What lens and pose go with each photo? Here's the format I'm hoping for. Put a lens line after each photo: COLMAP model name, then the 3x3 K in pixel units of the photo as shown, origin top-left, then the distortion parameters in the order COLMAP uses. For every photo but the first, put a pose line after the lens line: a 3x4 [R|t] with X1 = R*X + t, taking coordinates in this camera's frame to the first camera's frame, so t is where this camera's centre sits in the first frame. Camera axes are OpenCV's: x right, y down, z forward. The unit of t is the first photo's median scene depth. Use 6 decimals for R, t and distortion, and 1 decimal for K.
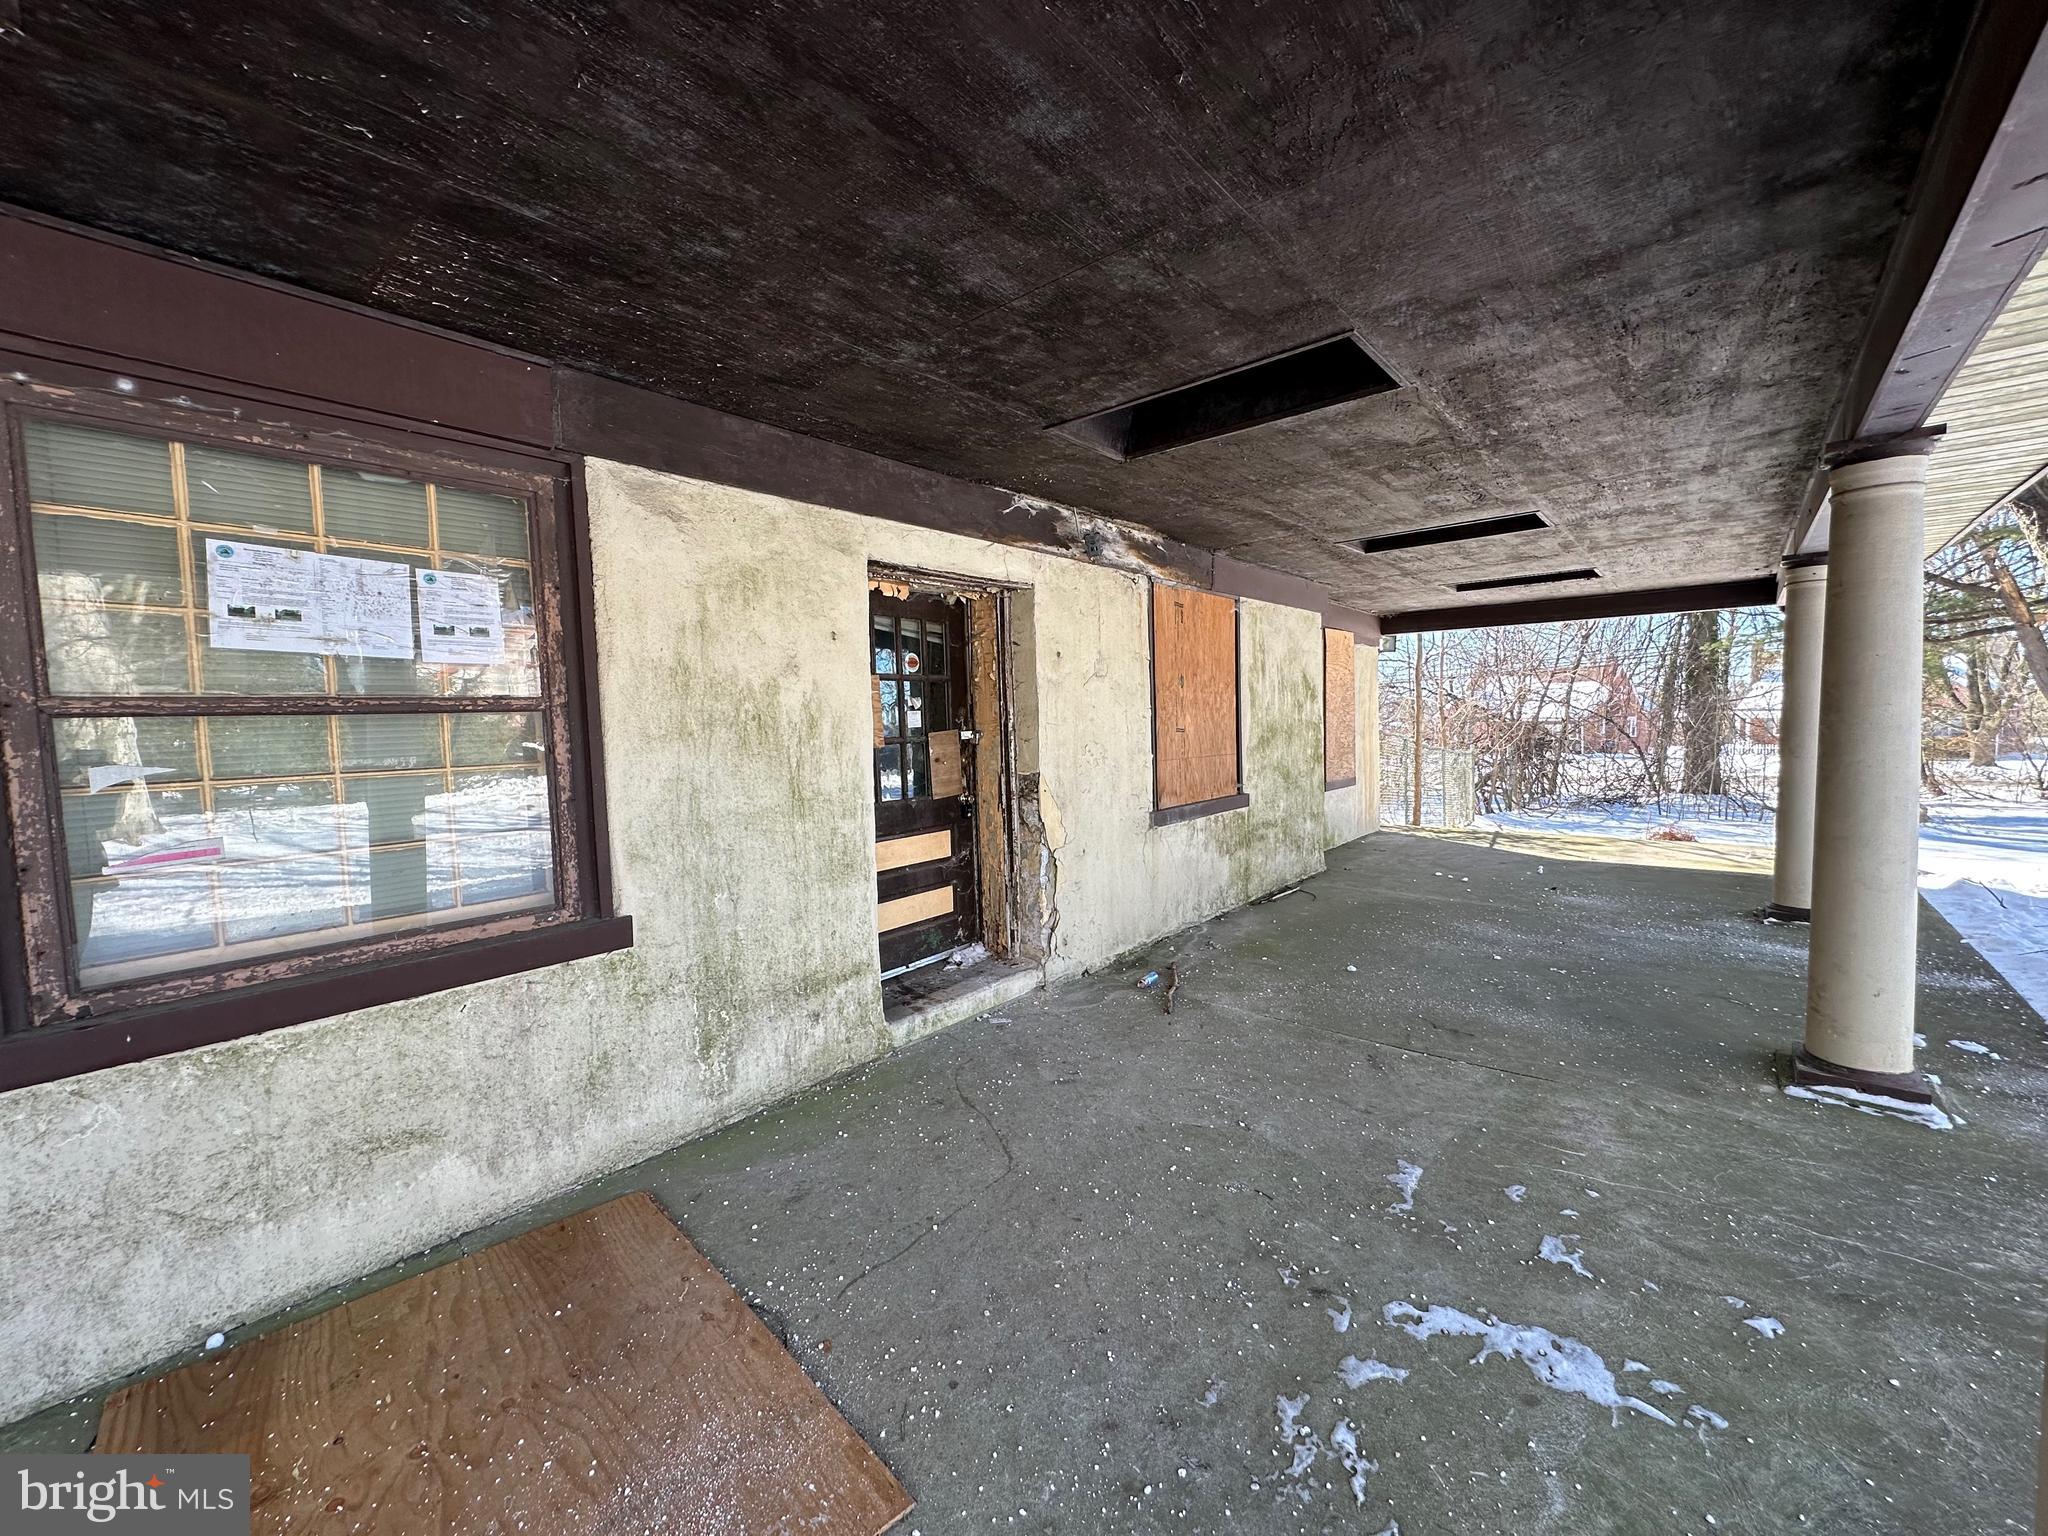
lens RADIAL K [[814.6, 0, 1024.0], [0, 814.6, 768.0], [0, 0, 1]] dist [0.000264, 0.000488]
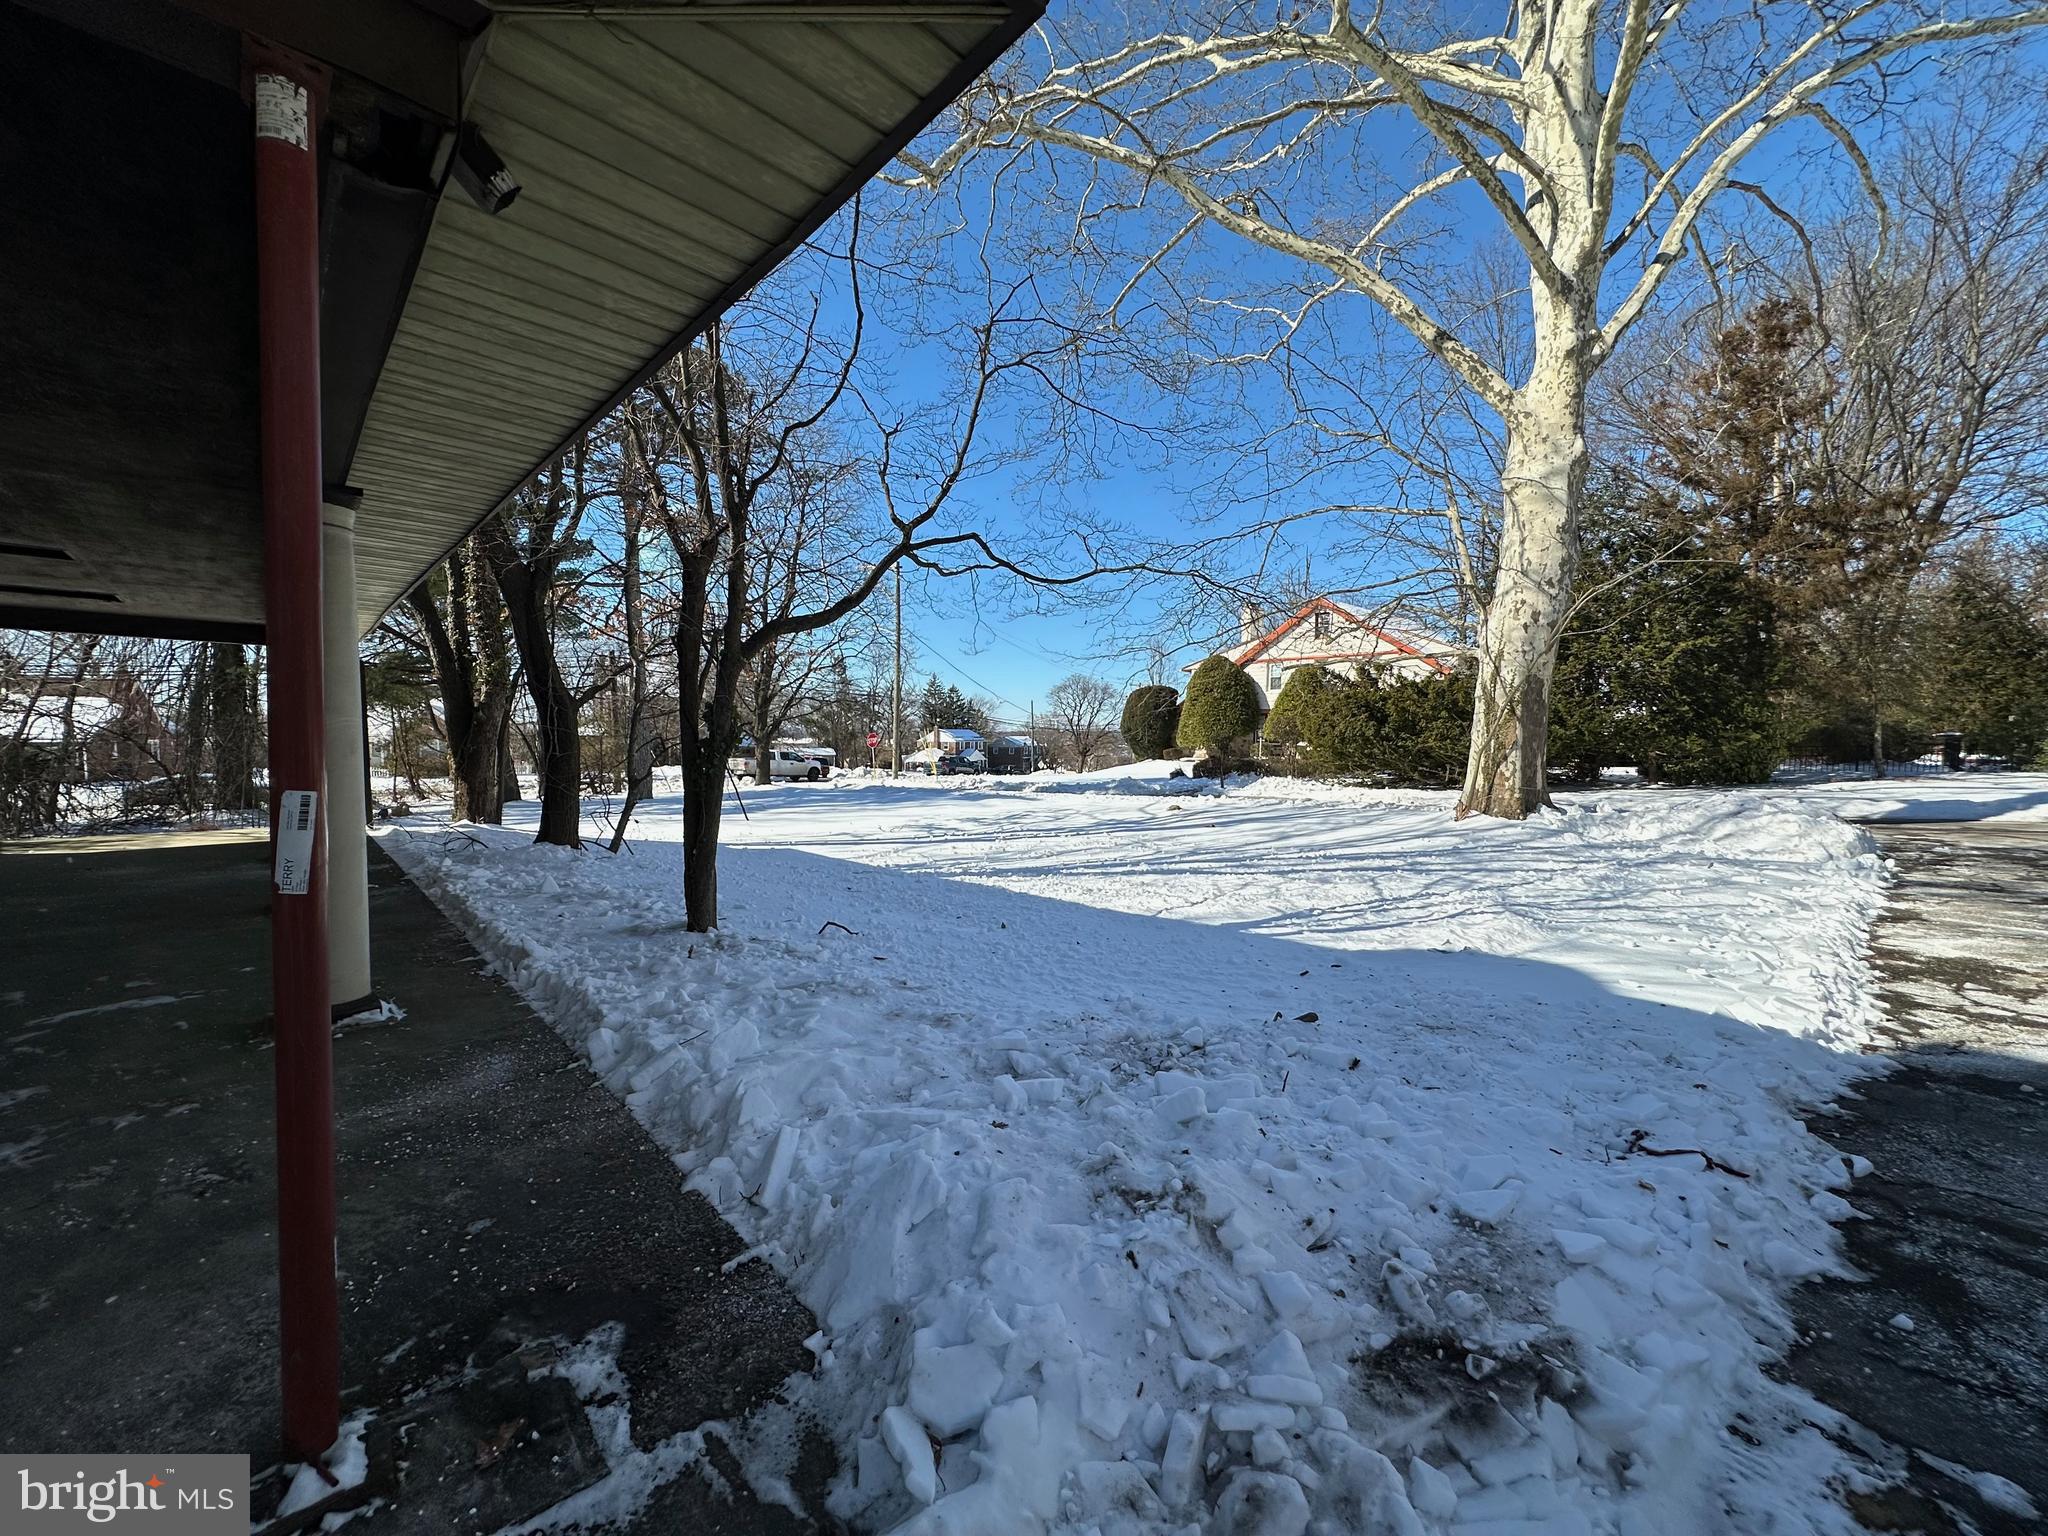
lens RADIAL K [[810.5, 0, 1002.5], [0, 810.5, 755.7], [0, 0, 1]] dist [-0.001501, 0.000389]
pose [[0.120570, -0.005985, 0.992687, -0.070855], [0.053707, 0.998557, -0.000503, 0.012781], [-0.991251, 0.053374, 0.120717, -0.091567]]
